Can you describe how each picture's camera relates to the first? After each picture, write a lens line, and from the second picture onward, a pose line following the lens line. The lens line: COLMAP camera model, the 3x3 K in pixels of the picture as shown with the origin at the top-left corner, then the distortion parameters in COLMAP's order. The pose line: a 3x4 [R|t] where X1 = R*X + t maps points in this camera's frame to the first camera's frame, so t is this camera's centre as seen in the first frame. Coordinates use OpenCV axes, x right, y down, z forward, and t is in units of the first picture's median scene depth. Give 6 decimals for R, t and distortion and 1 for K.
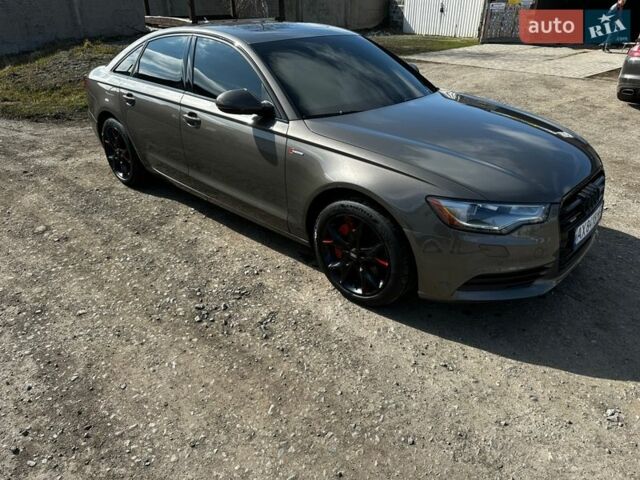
lens RADIAL K [[418.0, 0, 320.0], [0, 418.0, 240.0], [0, 0, 1]] dist [0.035189, -0.035737]
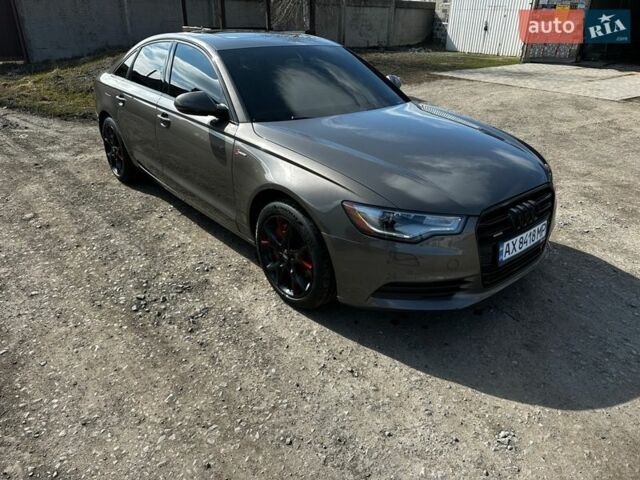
lens RADIAL K [[418.0, 0, 320.0], [0, 418.0, 240.0], [0, 0, 1]] dist [0.035189, -0.035737]
pose [[0.994142, 0.066183, -0.085451, 0.245797], [-0.068620, 0.997307, -0.025900, 0.016601], [0.083507, 0.031612, 0.996006, -0.001188]]
